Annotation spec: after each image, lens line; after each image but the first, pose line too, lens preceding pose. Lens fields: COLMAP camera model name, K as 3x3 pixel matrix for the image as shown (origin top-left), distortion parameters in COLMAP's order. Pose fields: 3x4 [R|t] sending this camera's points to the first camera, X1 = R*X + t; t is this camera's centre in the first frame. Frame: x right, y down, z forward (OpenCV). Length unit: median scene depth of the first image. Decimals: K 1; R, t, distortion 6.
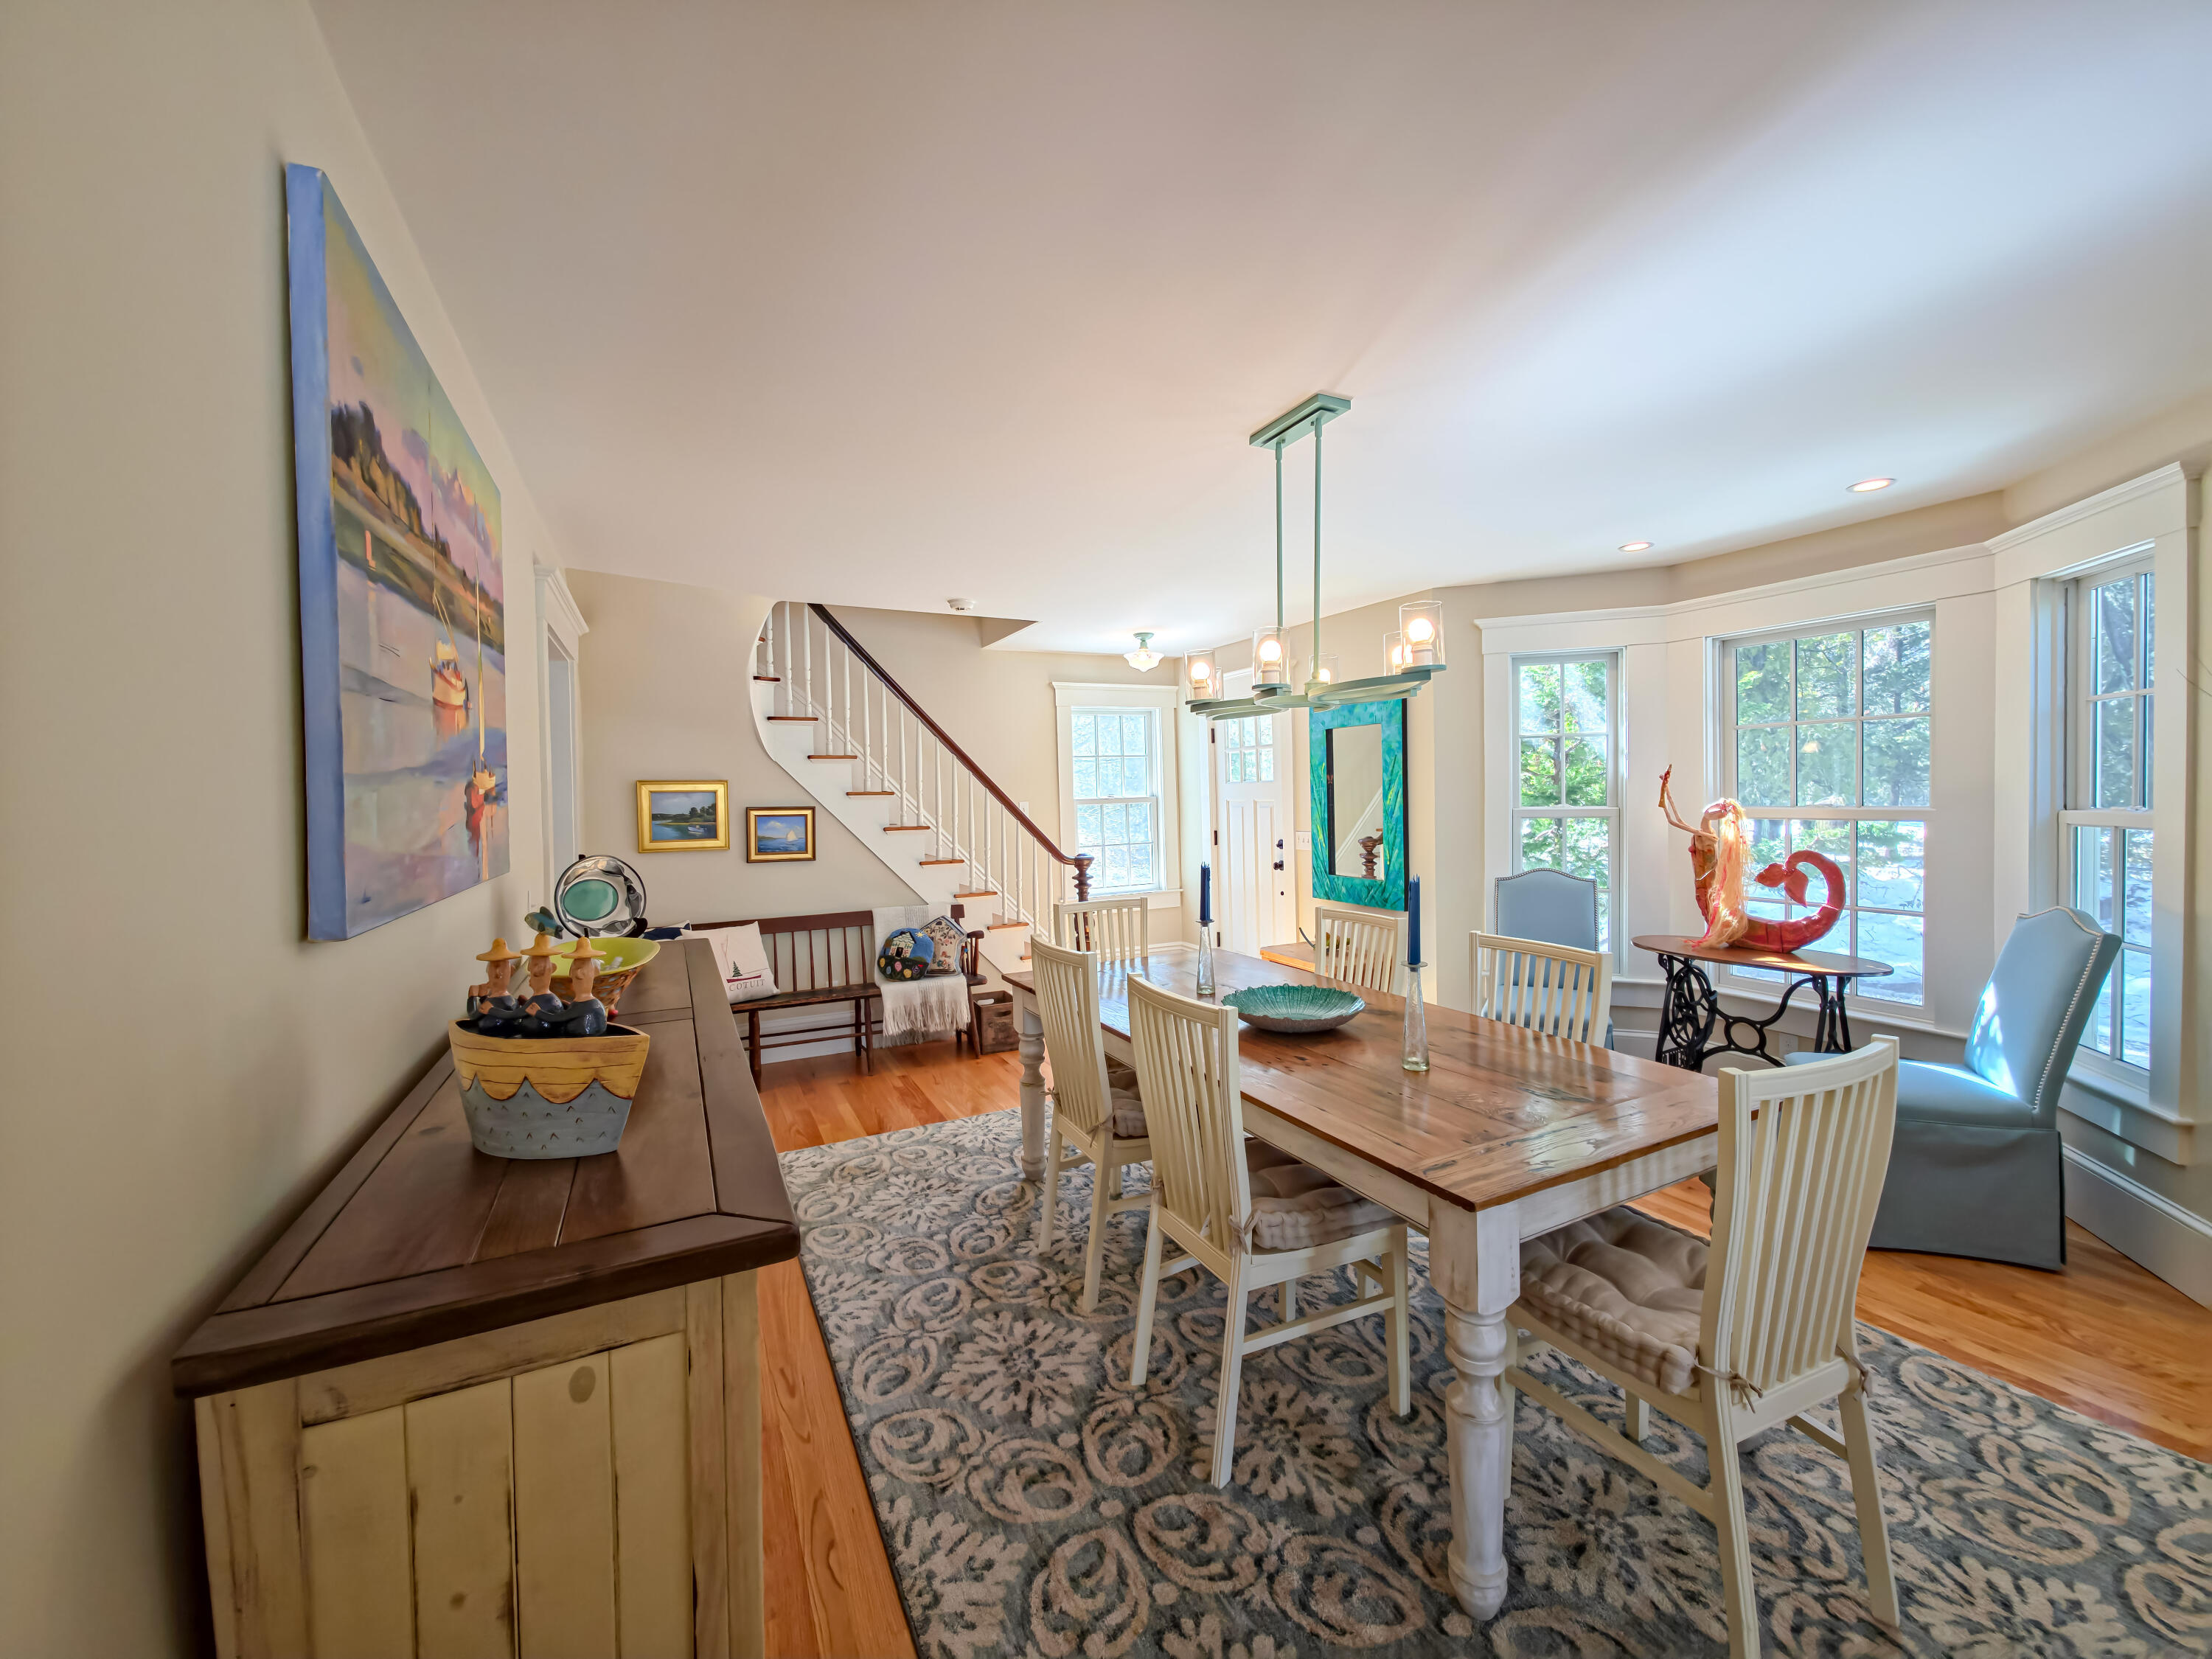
lens RADIAL K [[883.9, 0, 1122.7], [0, 883.9, 817.9], [0, 0, 1]] dist [0.006598, -0.004389]
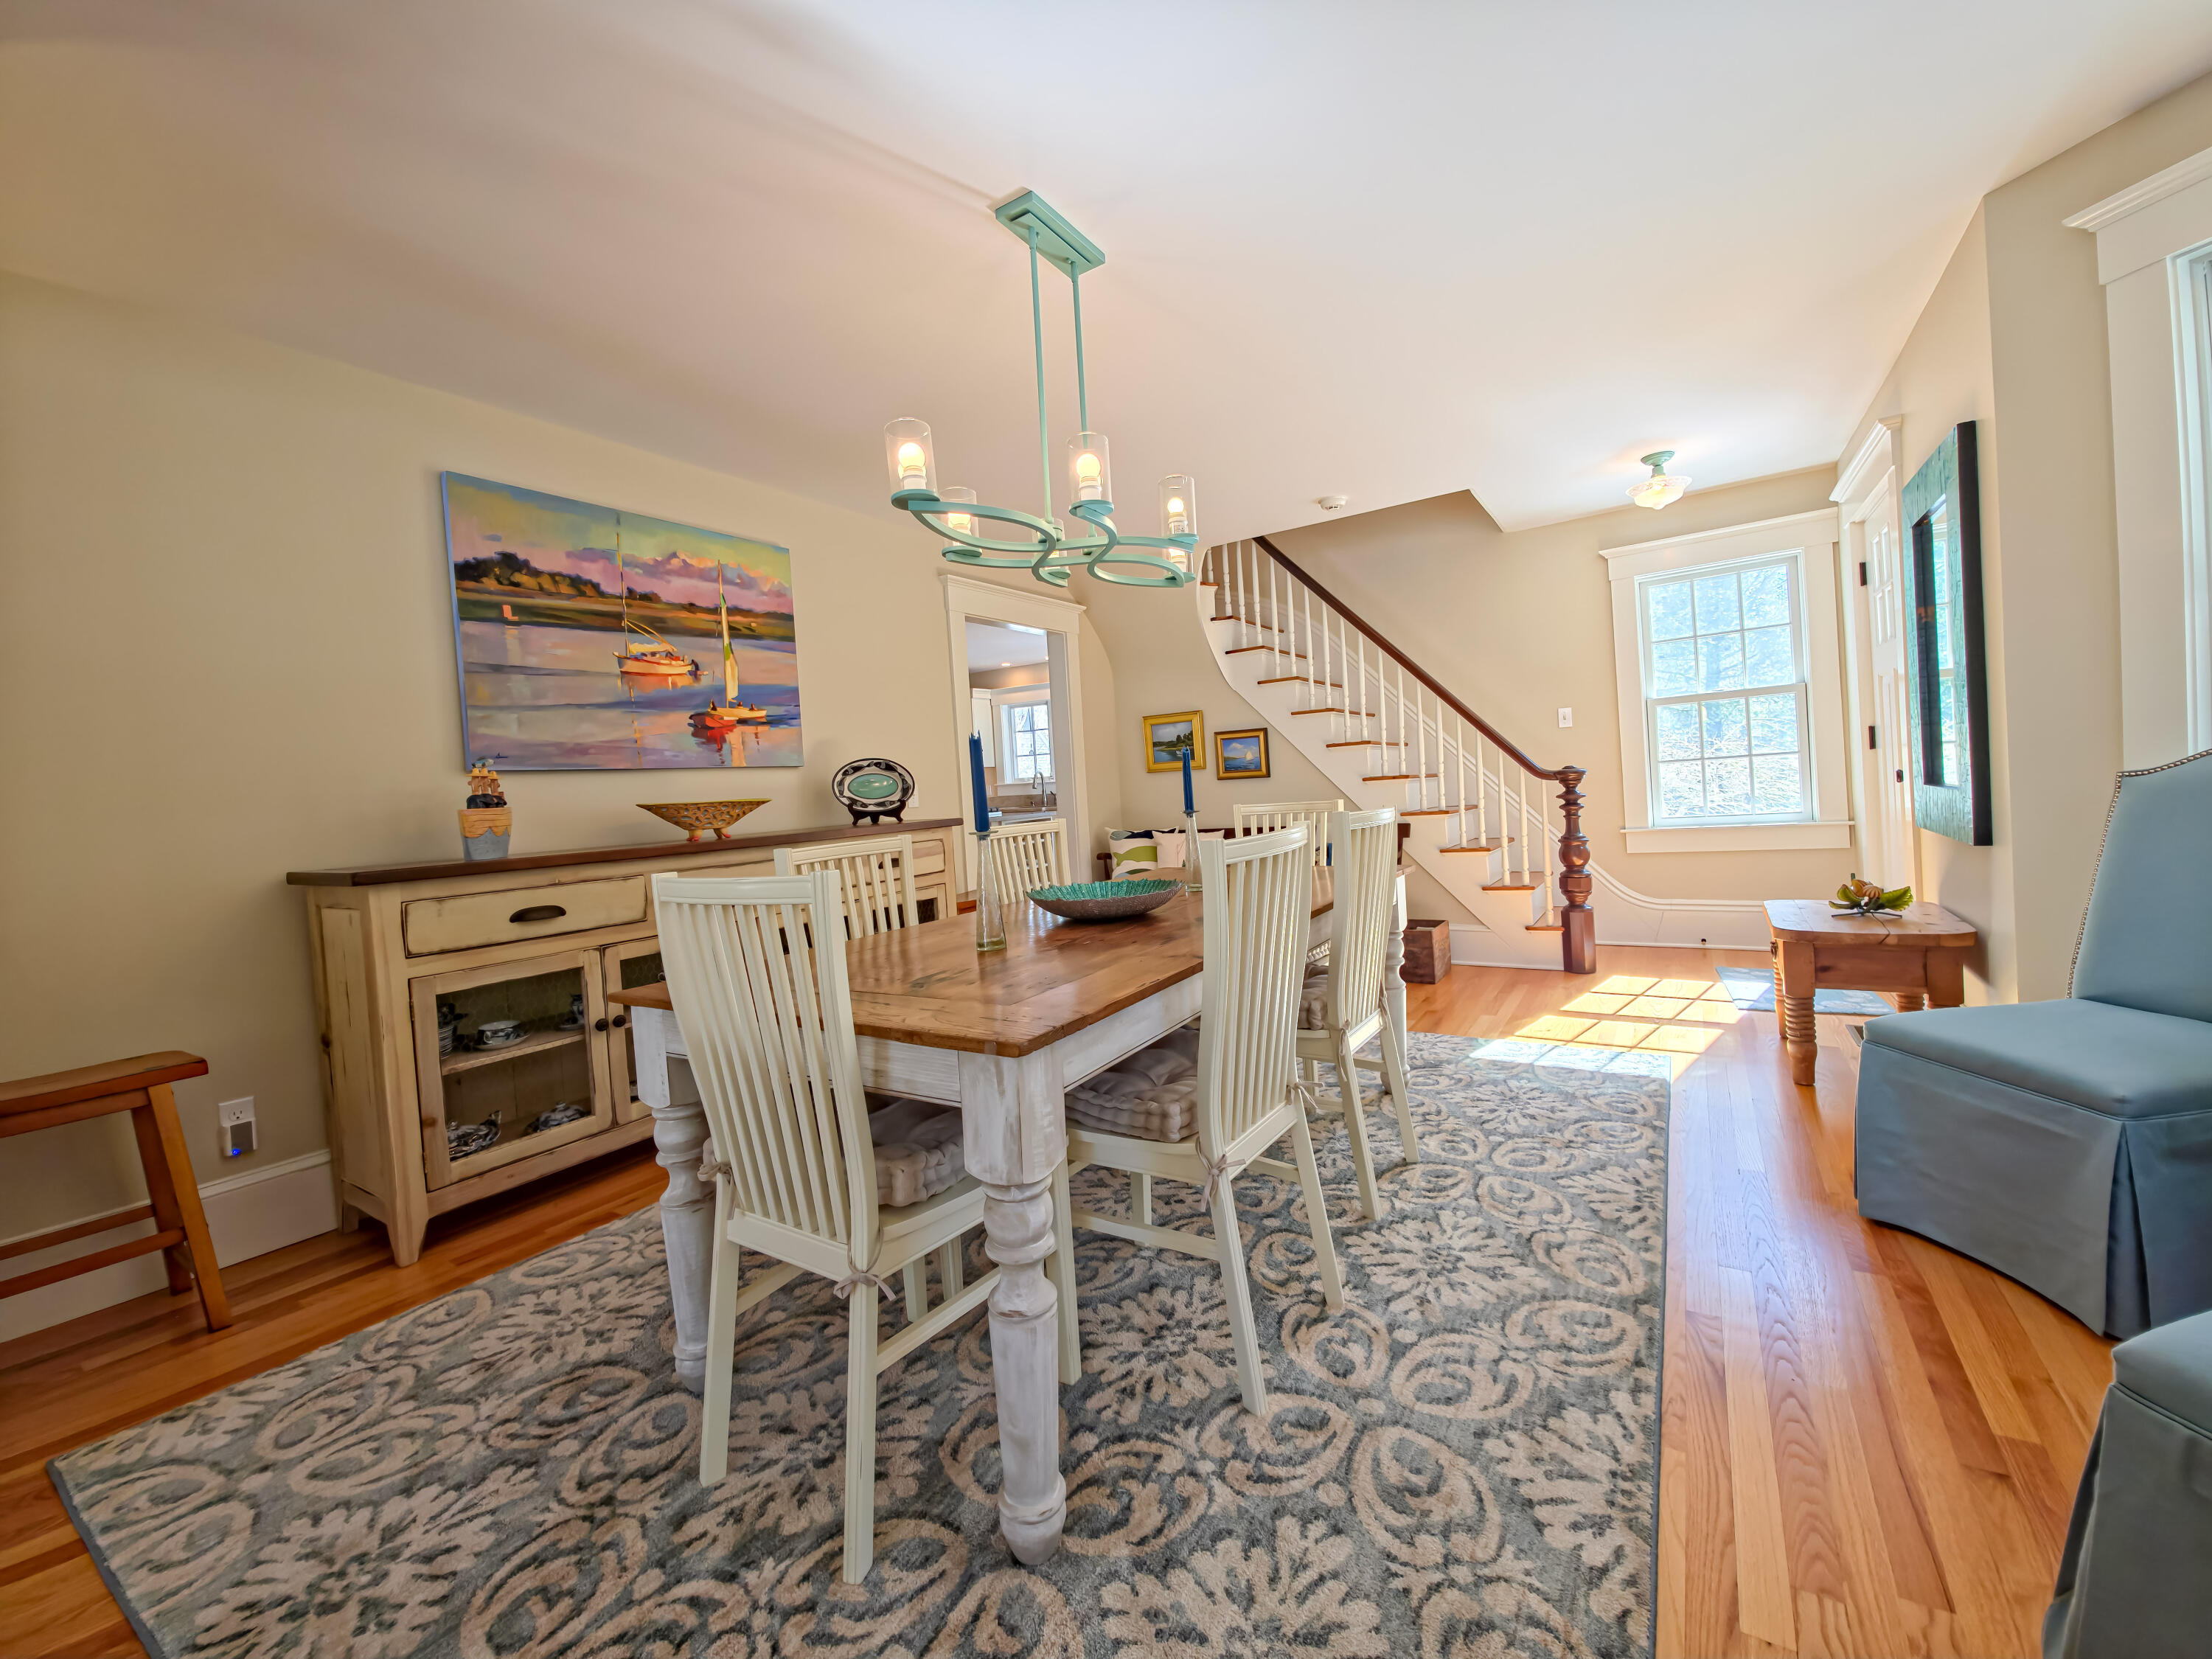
lens RADIAL K [[883.9, 0, 1116.9], [0, 883.9, 816.3], [0, 0, 1]] dist [0.006598, -0.004389]
pose [[0.504832, 0.013174, -0.863117, 0.594677], [0.032045, 0.998908, 0.033990, 0.063404], [0.862623, -0.044817, 0.503859, 0.343583]]
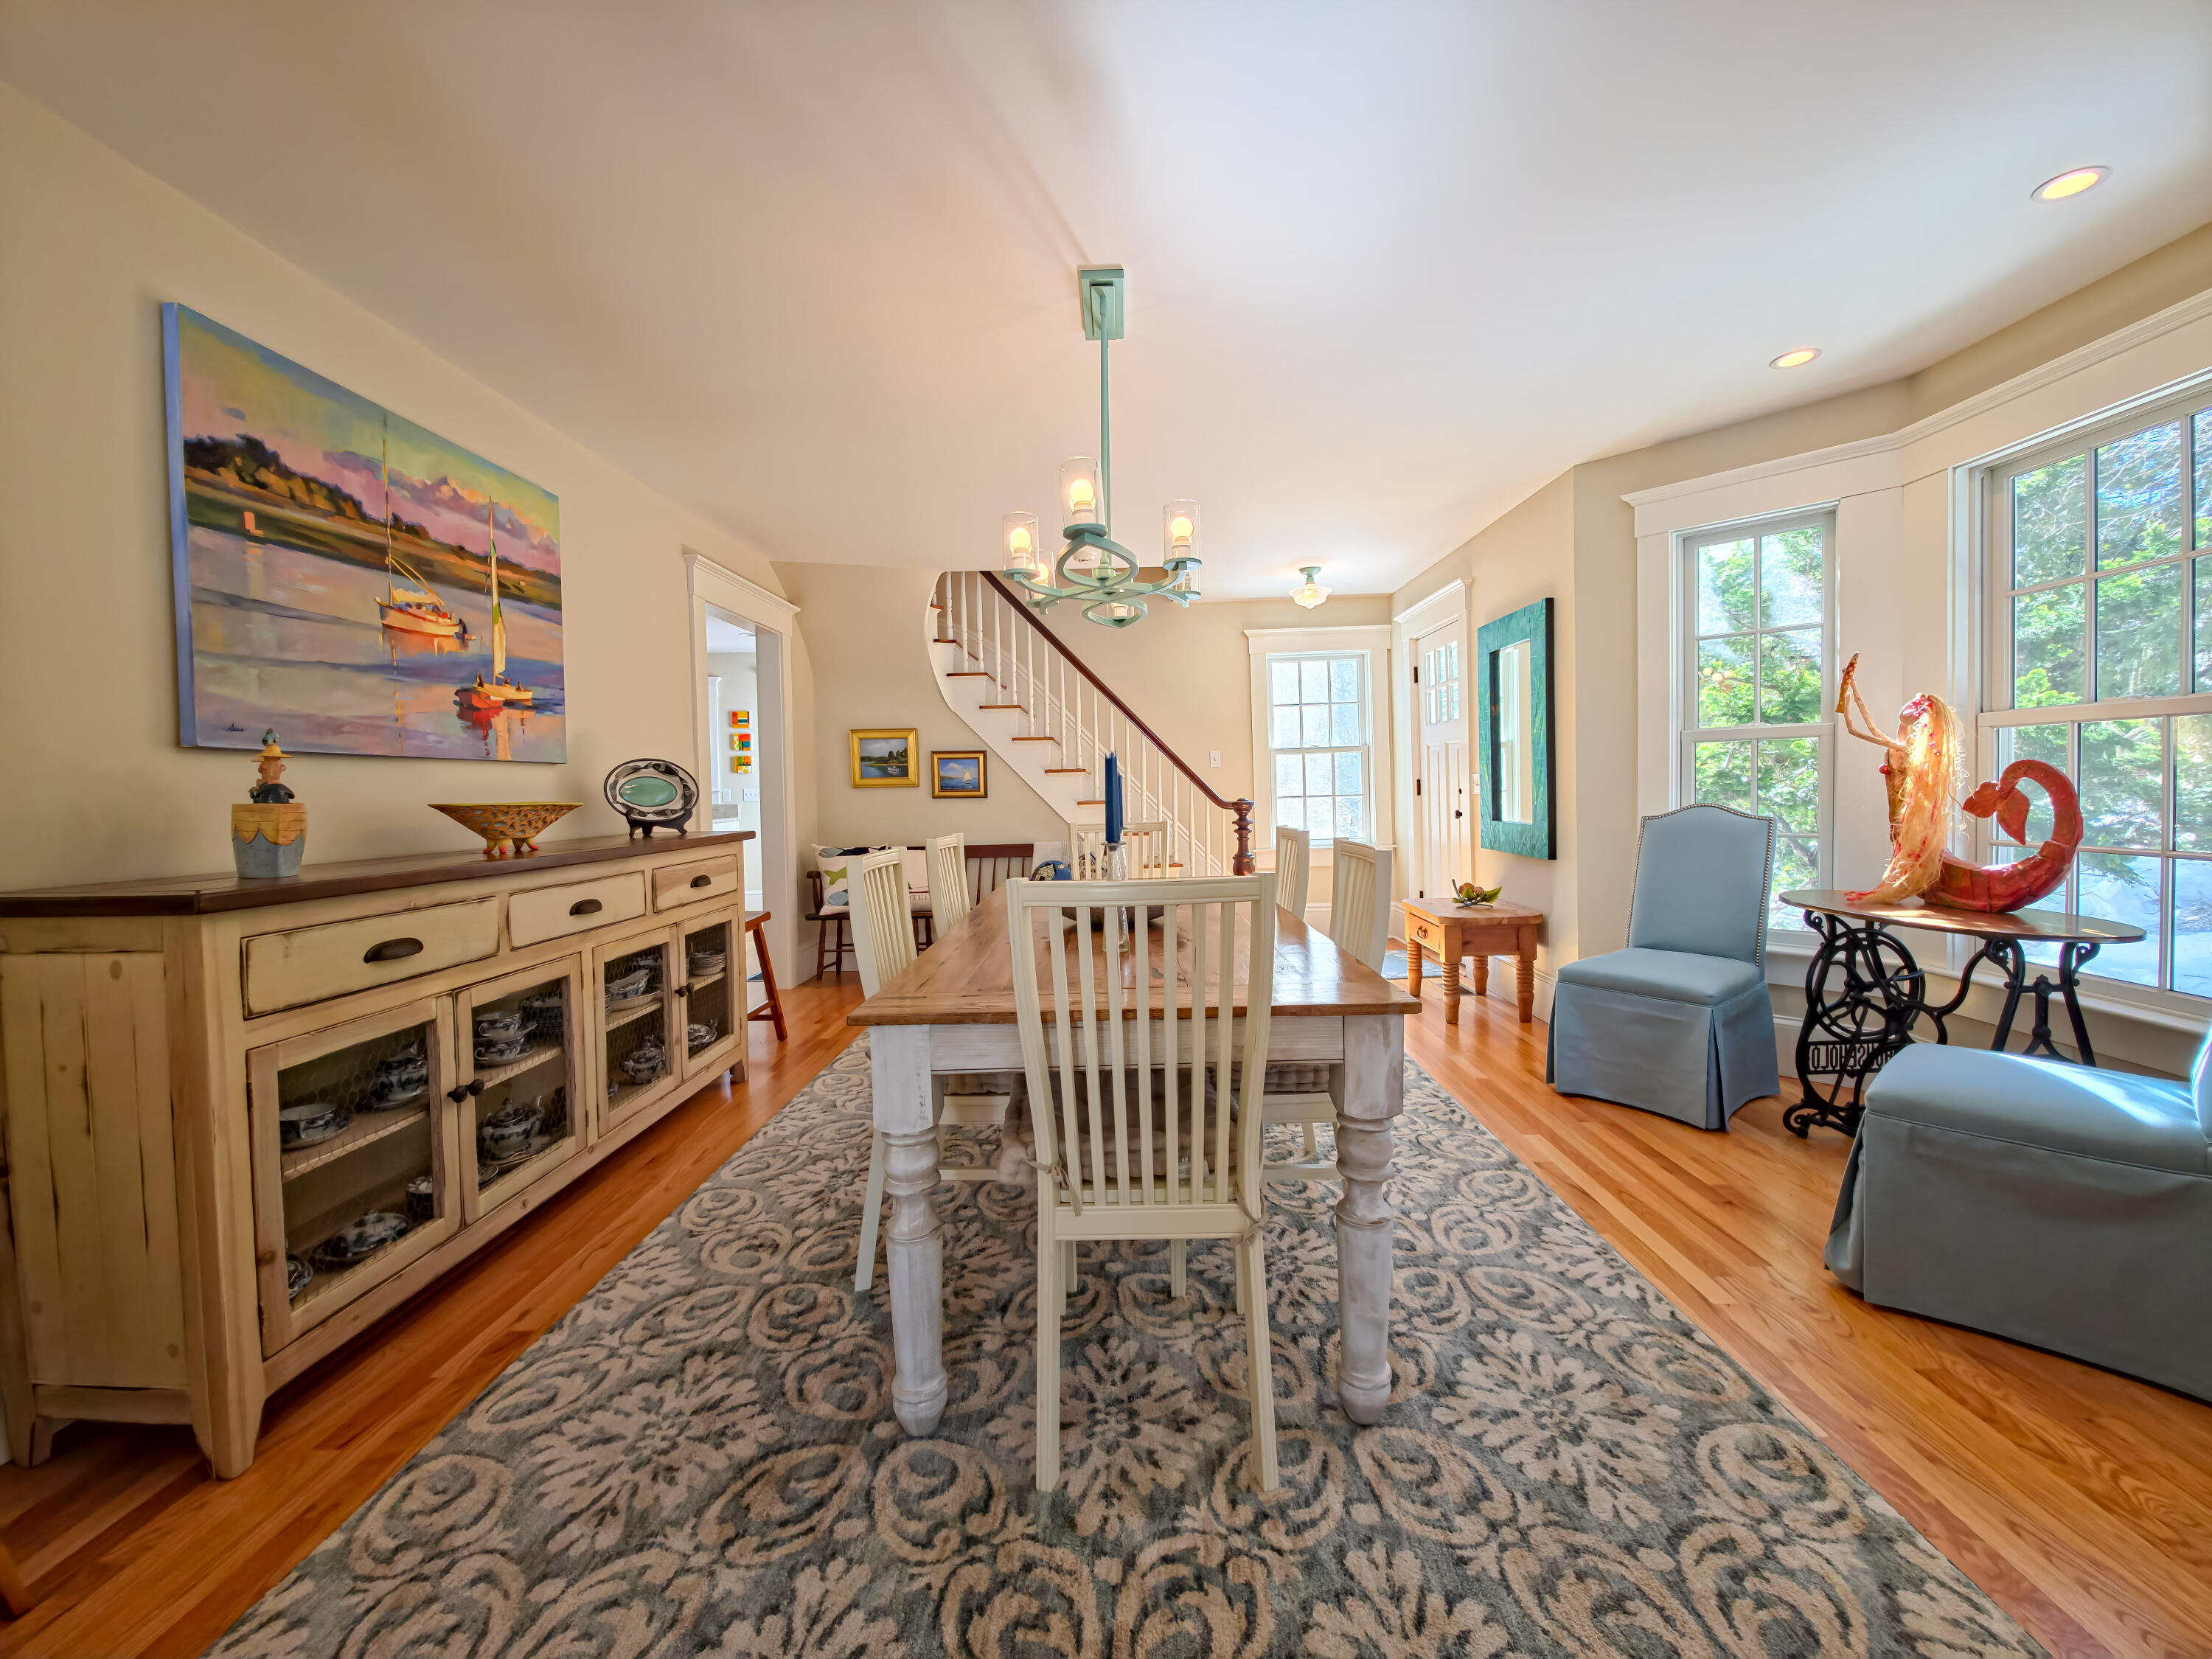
lens RADIAL K [[883.9, 0, 1120.5], [0, 883.9, 818.4], [0, 0, 1]] dist [0.006598, -0.004389]
pose [[0.887132, 0.015044, -0.461271, 0.399327], [-0.006551, 0.999778, 0.020008, 0.060650], [0.461470, -0.014728, 0.887034, 0.076647]]
